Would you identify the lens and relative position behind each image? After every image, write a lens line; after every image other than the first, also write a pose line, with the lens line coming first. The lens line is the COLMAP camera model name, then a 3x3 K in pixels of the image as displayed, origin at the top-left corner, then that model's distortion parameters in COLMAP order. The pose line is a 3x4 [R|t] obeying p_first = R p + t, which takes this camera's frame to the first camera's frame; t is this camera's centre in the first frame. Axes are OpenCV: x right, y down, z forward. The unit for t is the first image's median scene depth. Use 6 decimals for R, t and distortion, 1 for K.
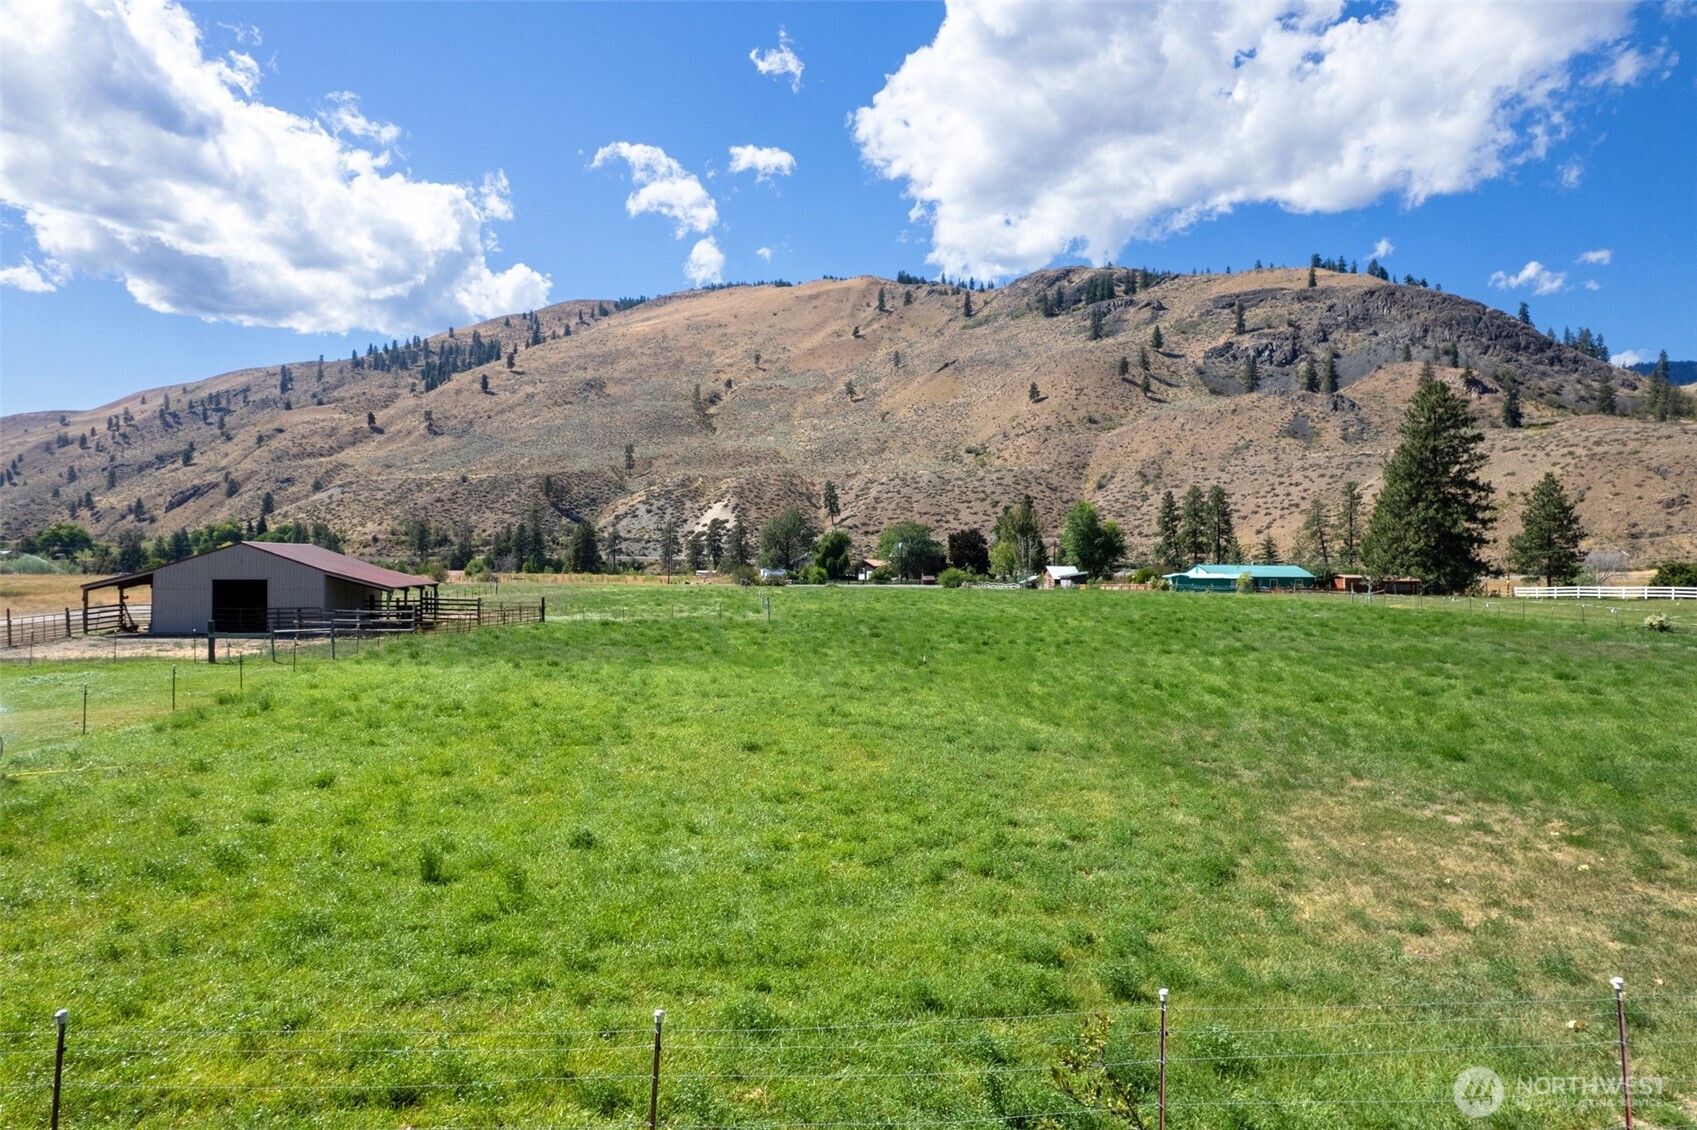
lens RADIAL K [[1088.7, 0, 846.5], [0, 1088.7, 556.4], [0, 0, 1]] dist [-0.076625, 0.068392]
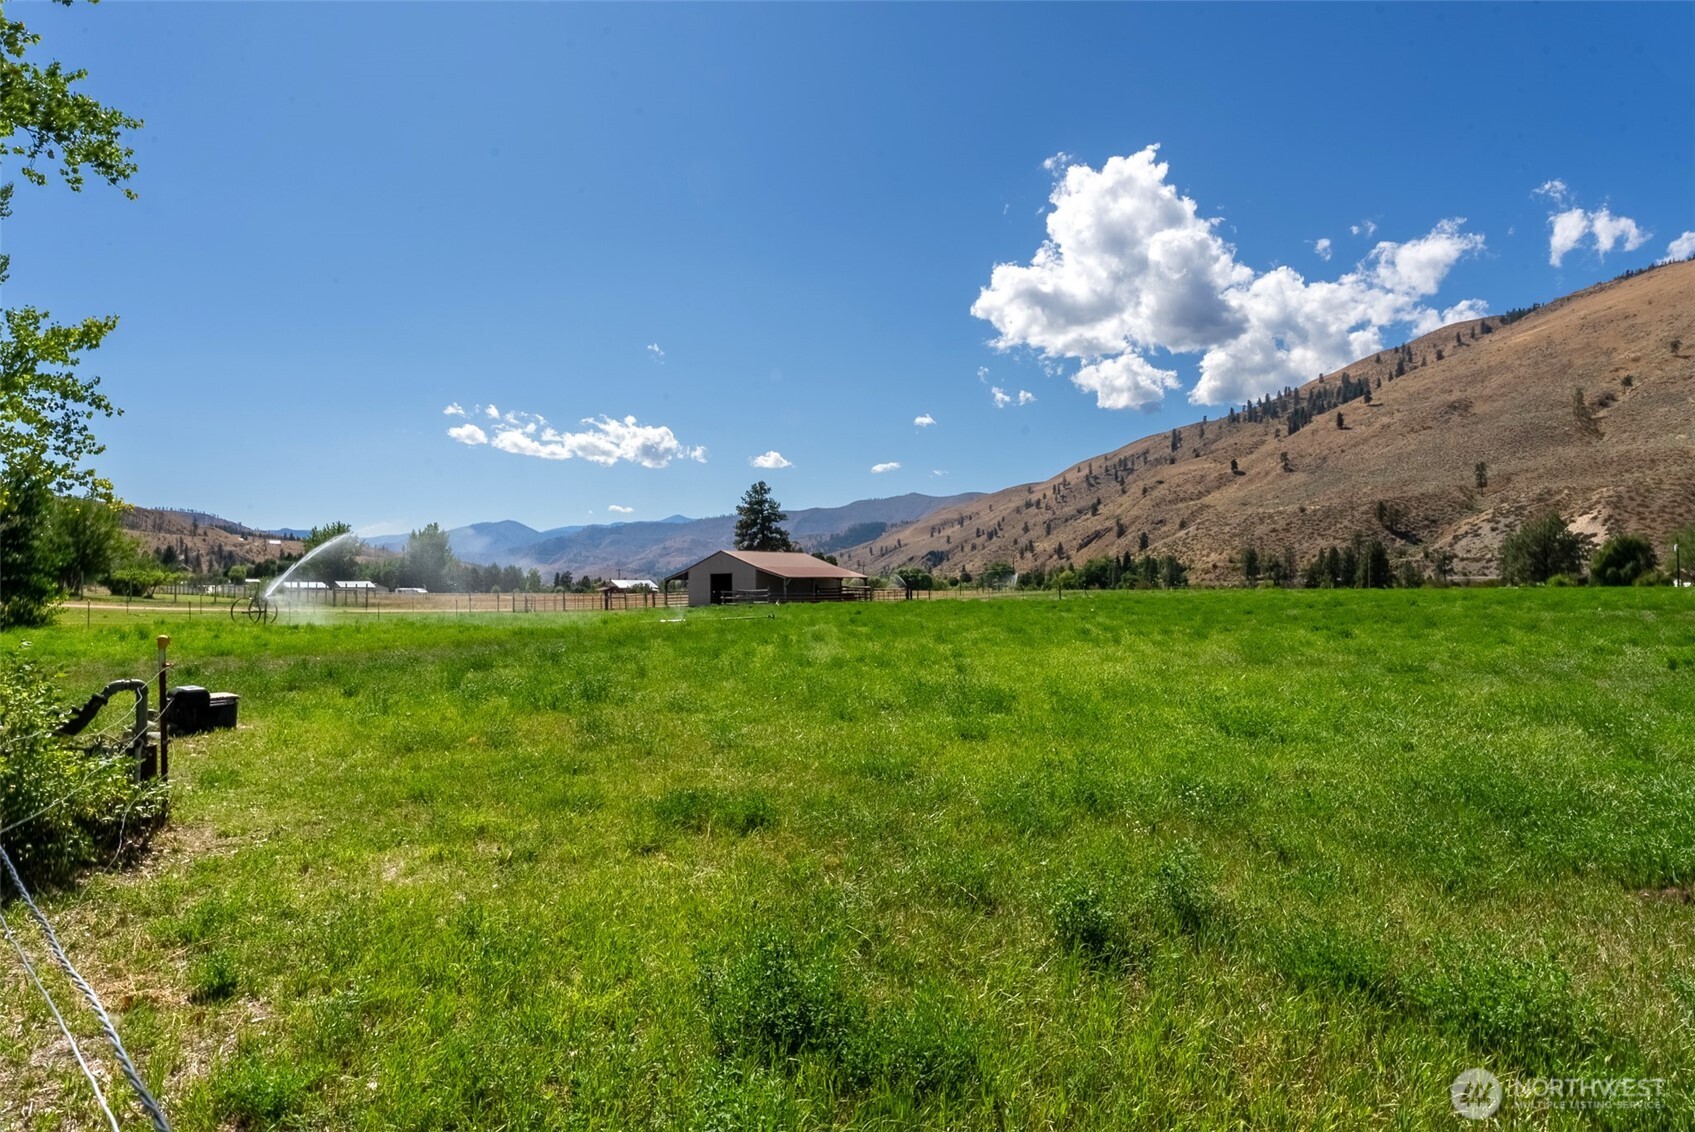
lens RADIAL K [[937.2, 0, 846.3], [0, 937.2, 574.2], [0, 0, 1]] dist [0.001519, 0.000266]
pose [[0.664922, -0.023906, -0.746530, 0.038258], [0.015205, 0.999714, -0.018471, 0.003280], [0.746758, 0.000931, 0.665095, 0.012960]]
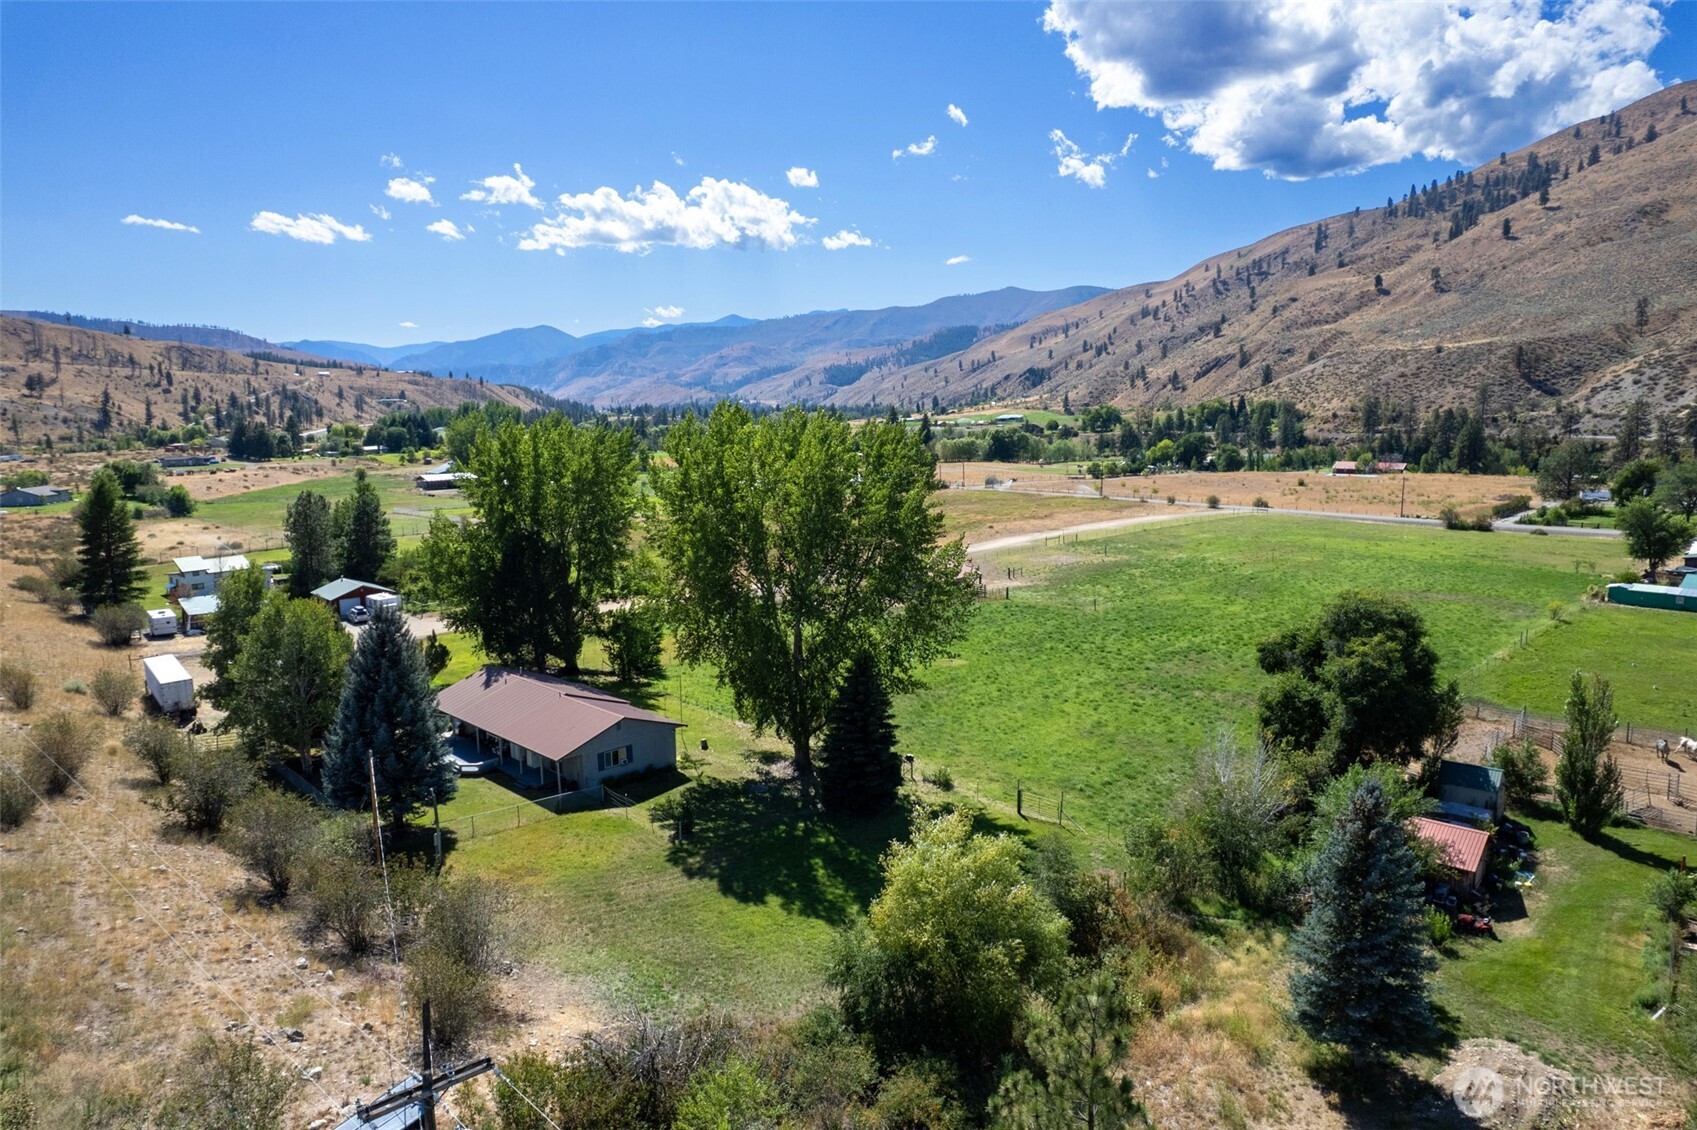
lens RADIAL K [[1088.7, 0, 842.0], [0, 1088.7, 564.5], [0, 0, 1]] dist [-0.076625, 0.068392]
pose [[0.603508, 0.103668, -0.790589, 0.091649], [0.022090, 0.988958, 0.146543, -0.024818], [0.797051, -0.105904, 0.594554, -0.042673]]
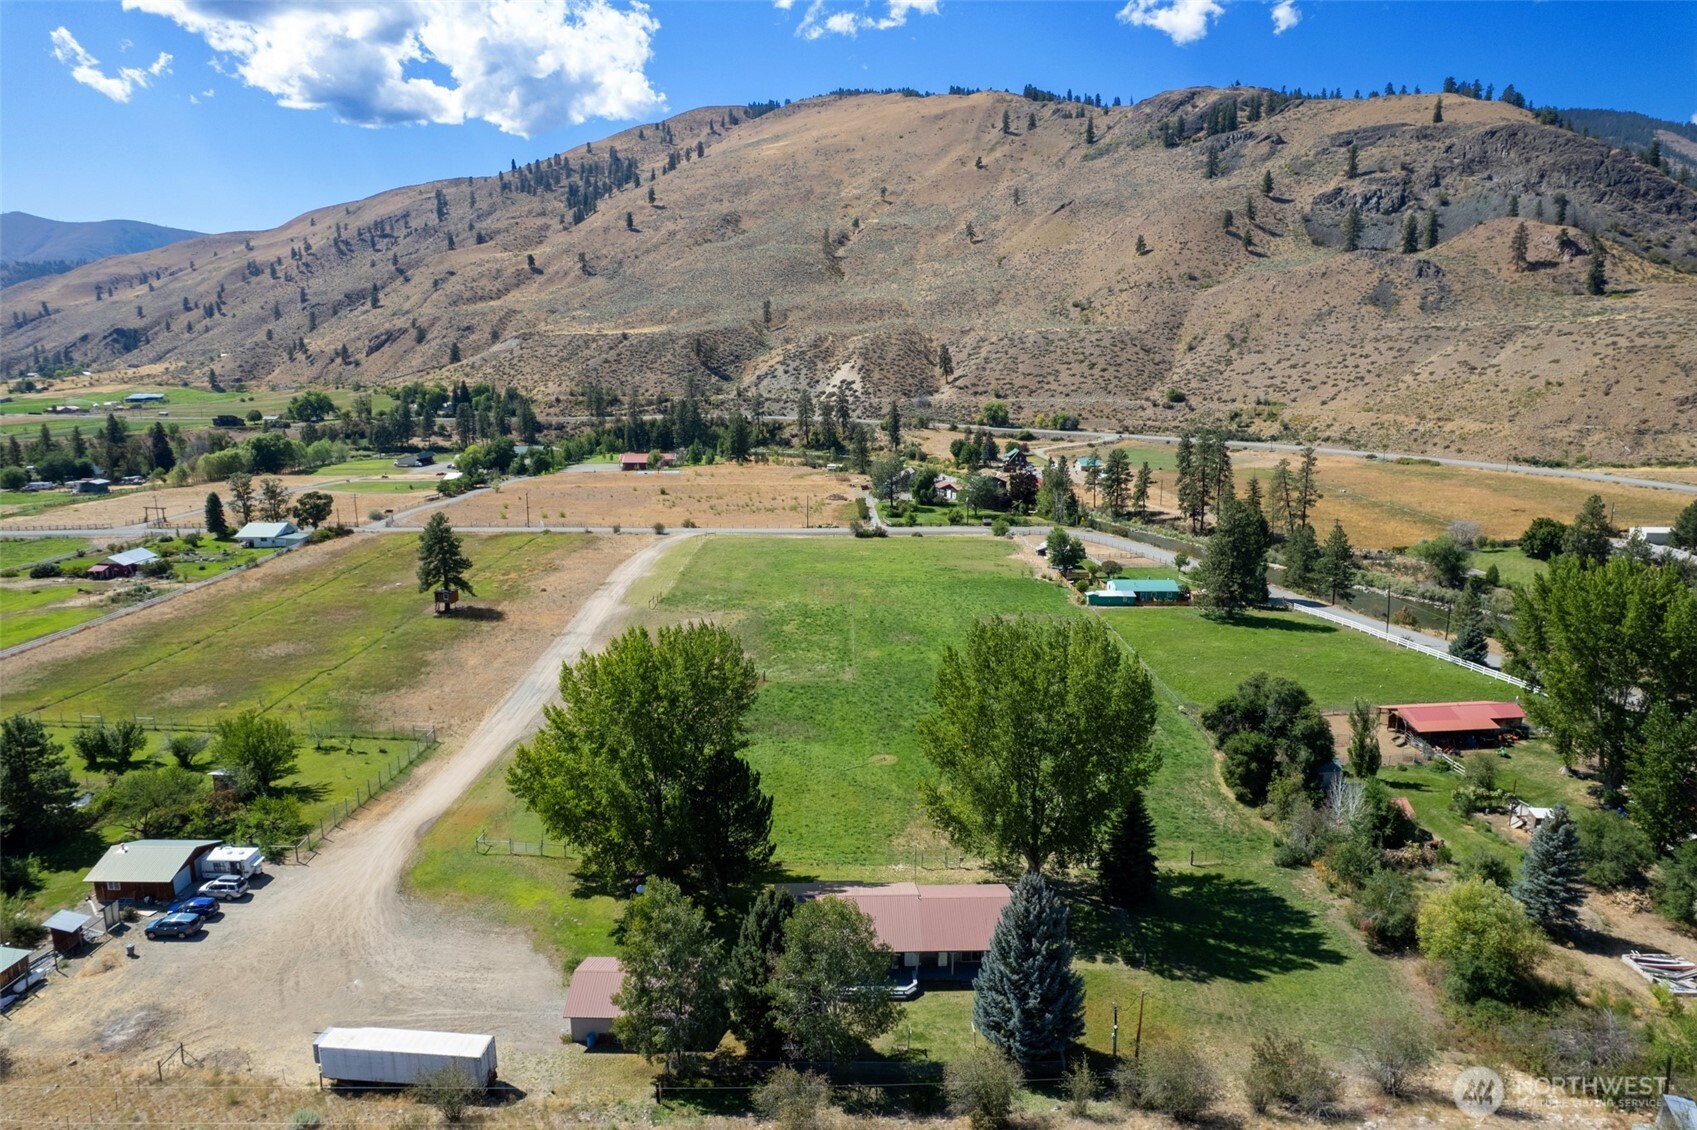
lens RADIAL K [[1088.7, 0, 844.4], [0, 1088.7, 563.3], [0, 0, 1]] dist [-0.076625, 0.068392]
pose [[0.992306, 0.014315, -0.122982, 0.015785], [0.011155, 0.978918, 0.203949, -0.052742], [0.123308, -0.203751, 0.971226, -0.101539]]
